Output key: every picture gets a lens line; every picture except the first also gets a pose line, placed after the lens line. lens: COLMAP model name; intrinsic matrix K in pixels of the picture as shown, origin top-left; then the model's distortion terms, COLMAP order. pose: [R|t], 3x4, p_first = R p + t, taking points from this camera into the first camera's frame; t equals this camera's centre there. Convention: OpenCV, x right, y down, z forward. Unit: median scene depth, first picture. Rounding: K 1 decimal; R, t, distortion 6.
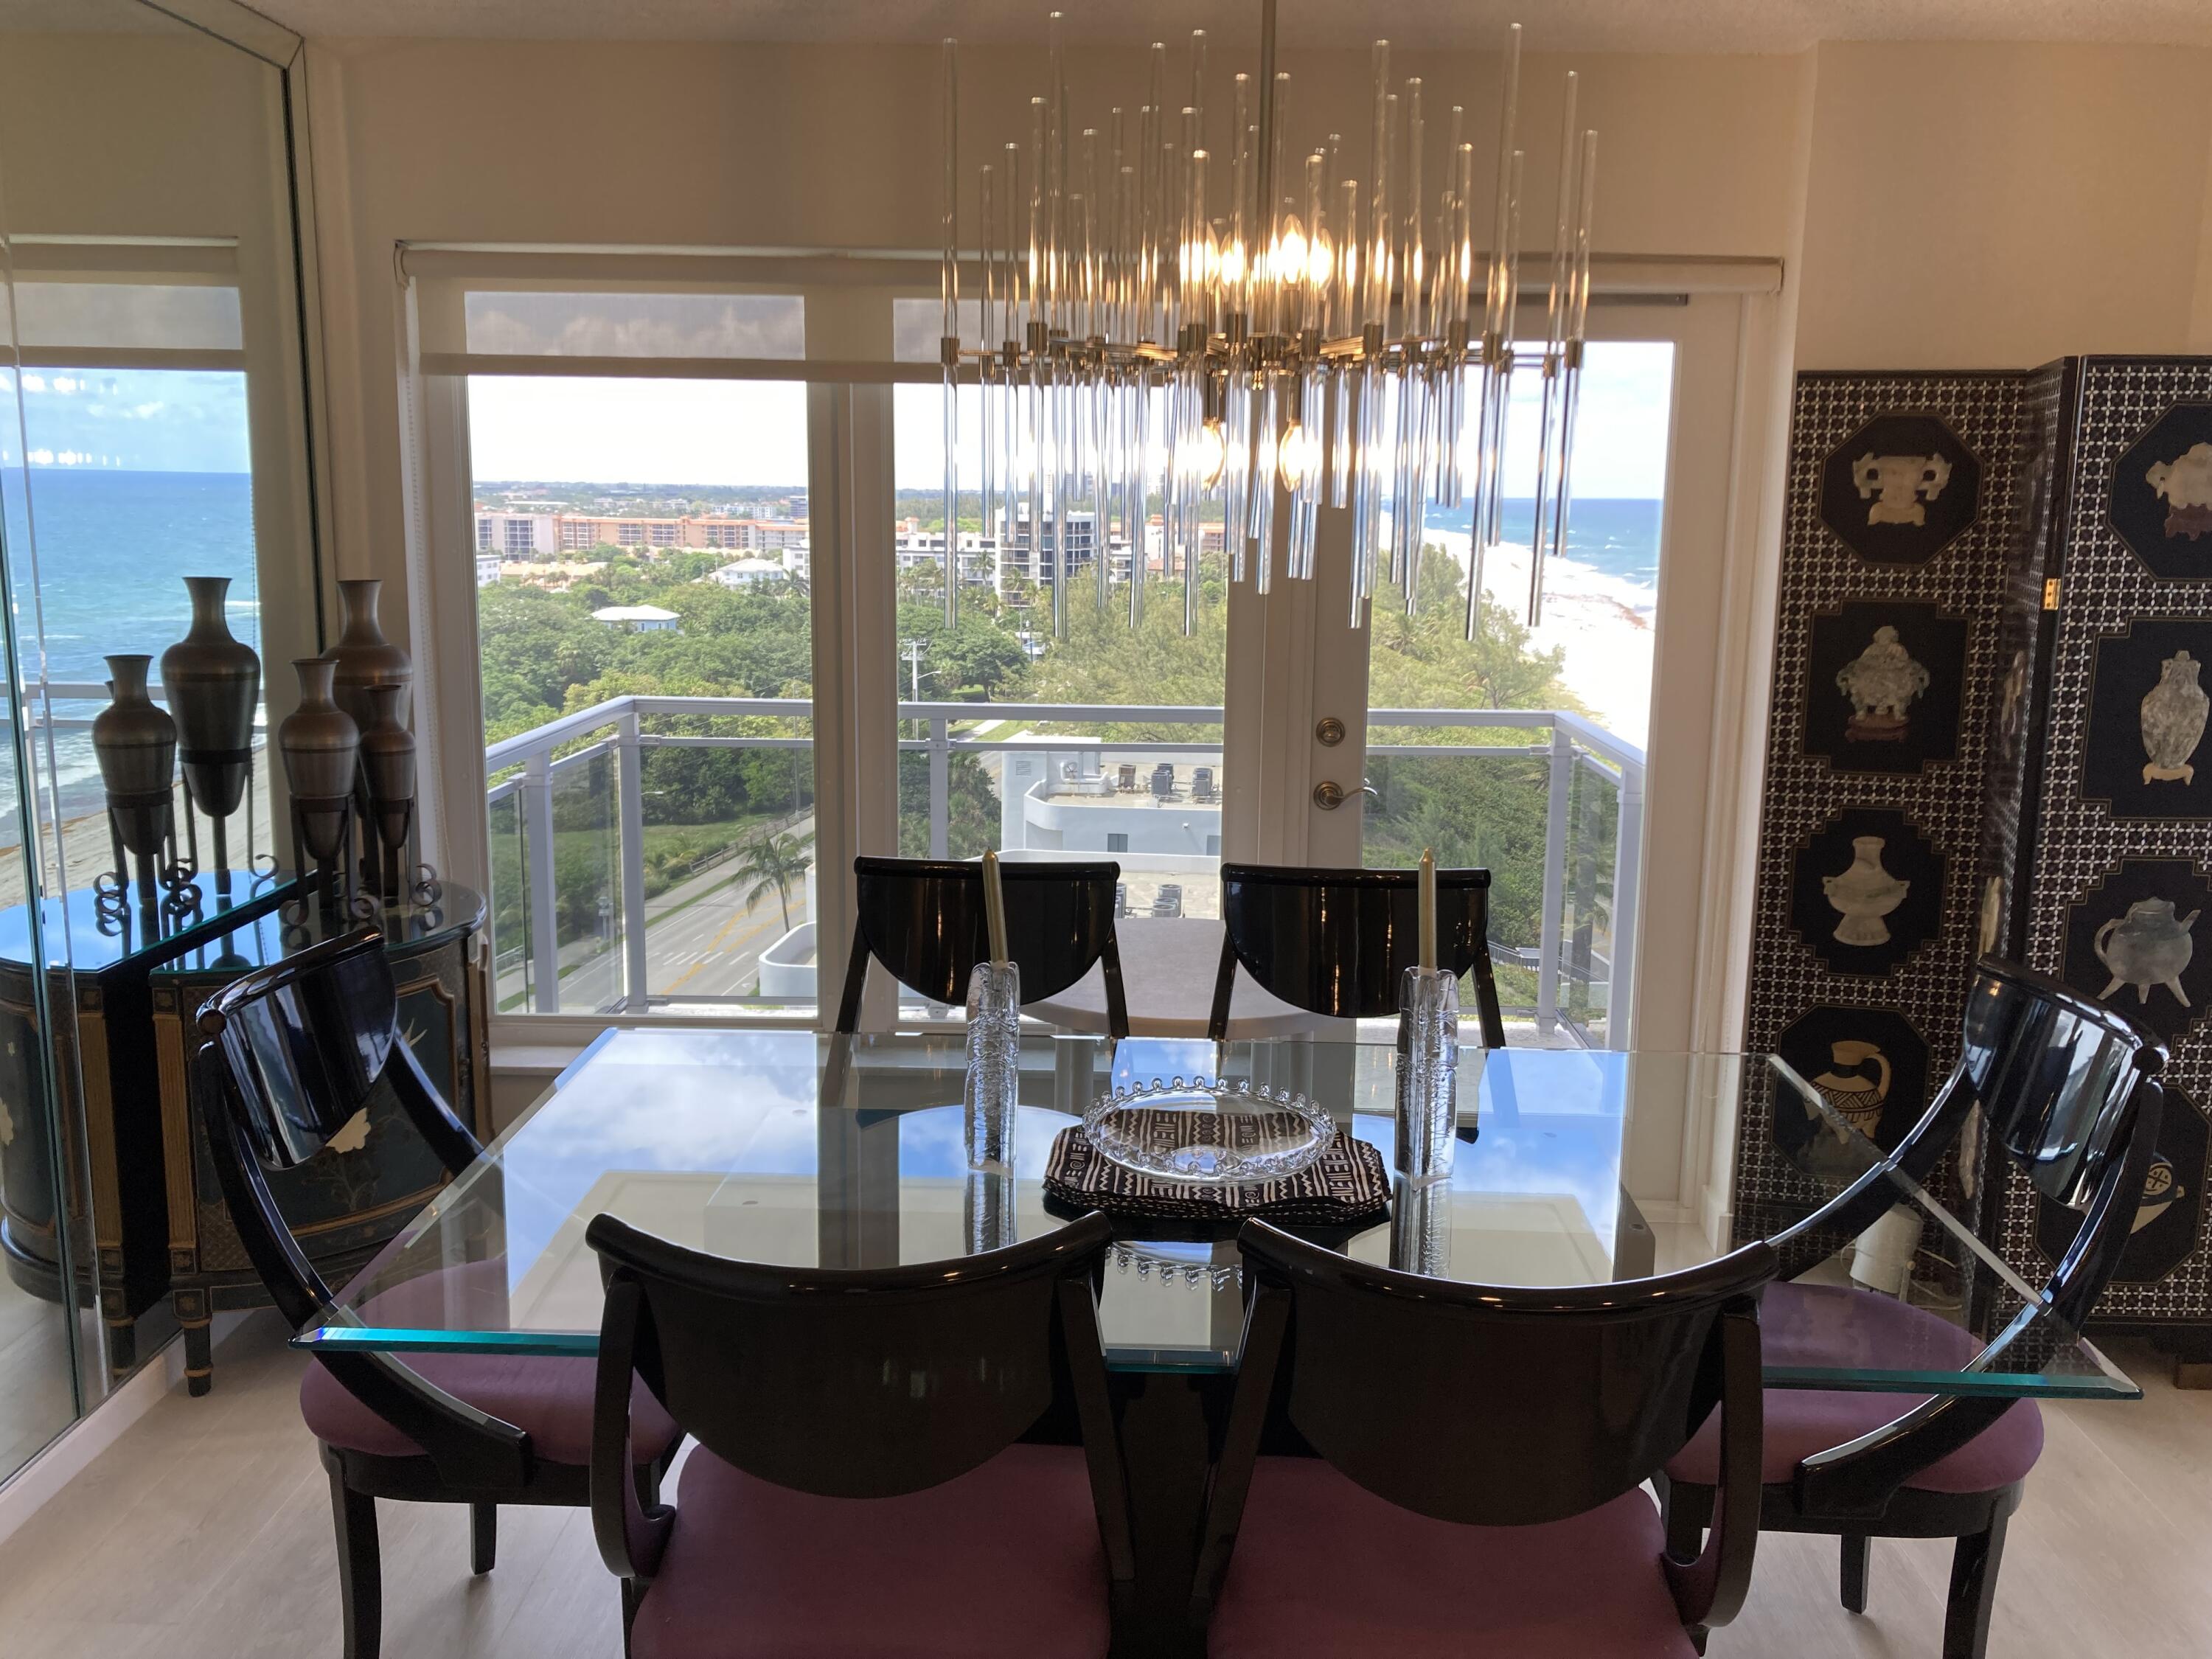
lens RADIAL K [[1827.0, 0, 1097.3], [0, 1827.0, 819.1], [0, 0, 1]] dist [0.052982, -0.054677]
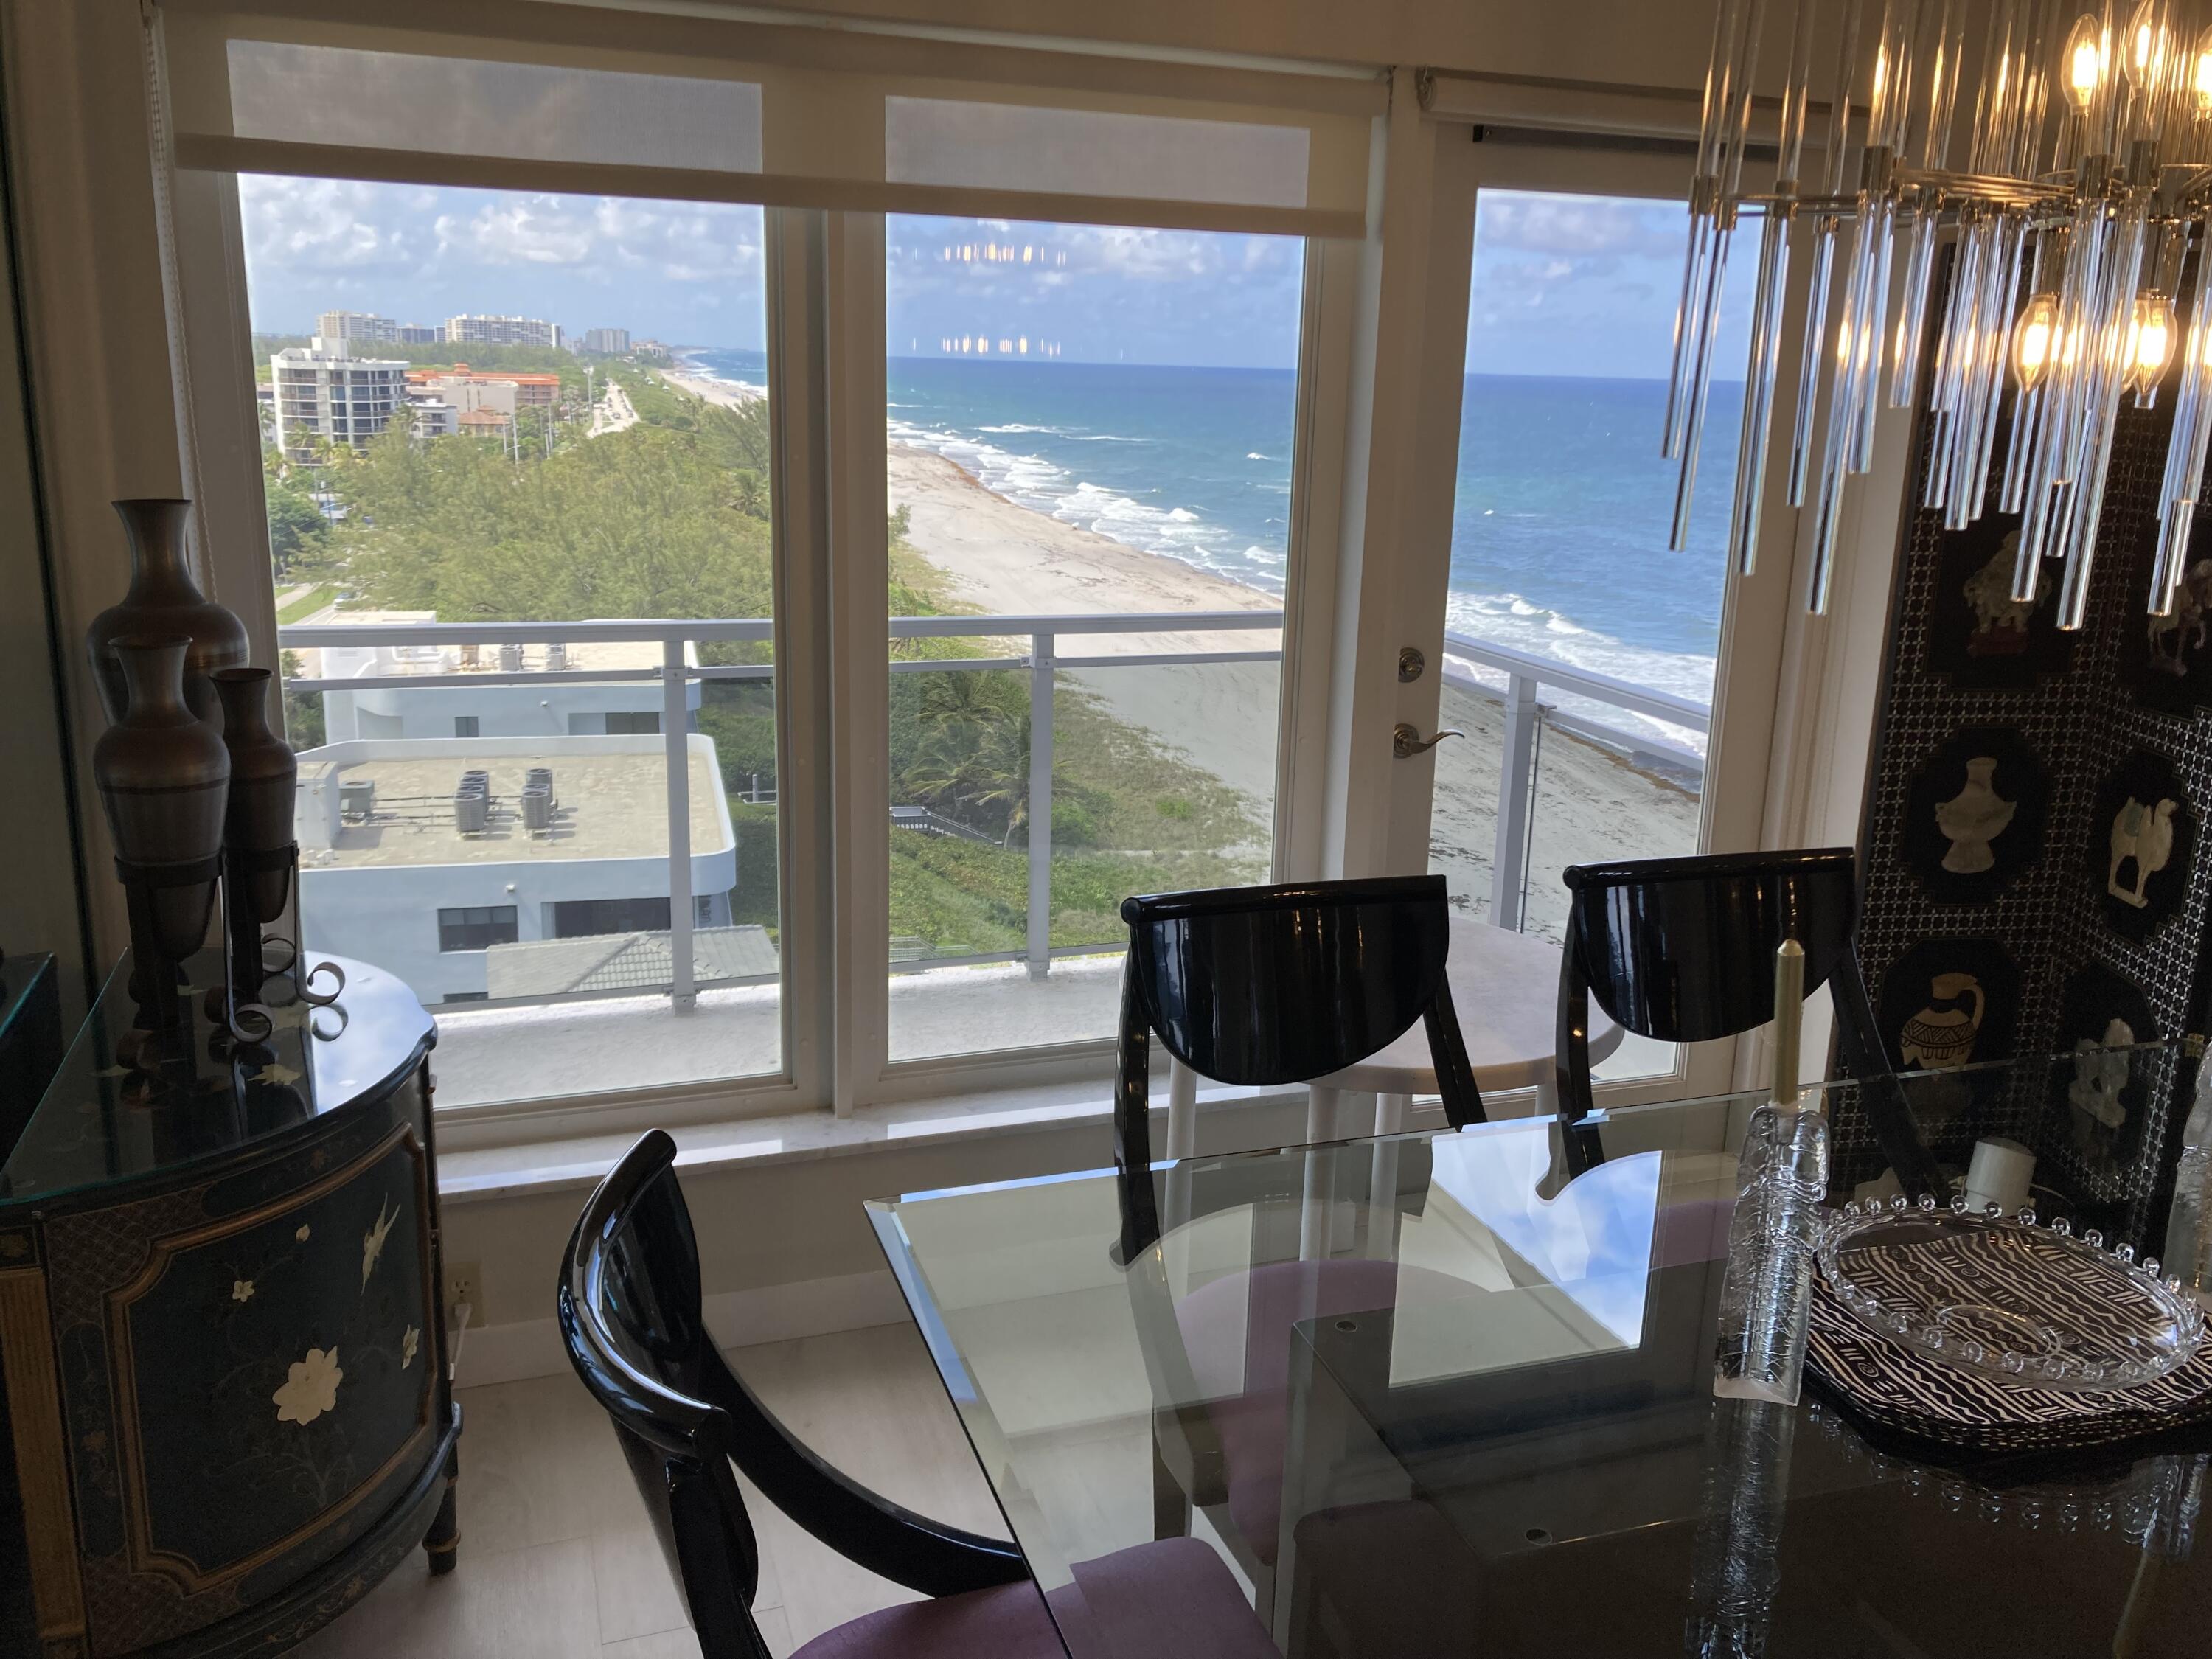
lens RADIAL K [[1827.0, 0, 1117.8], [0, 1827.0, 823.2], [0, 0, 1]] dist [0.052982, -0.054677]
pose [[0.931010, -0.075789, 0.357039, -0.320171], [0.047639, 0.995069, 0.087001, -0.058789], [-0.361872, -0.063990, 0.930029, 0.285126]]
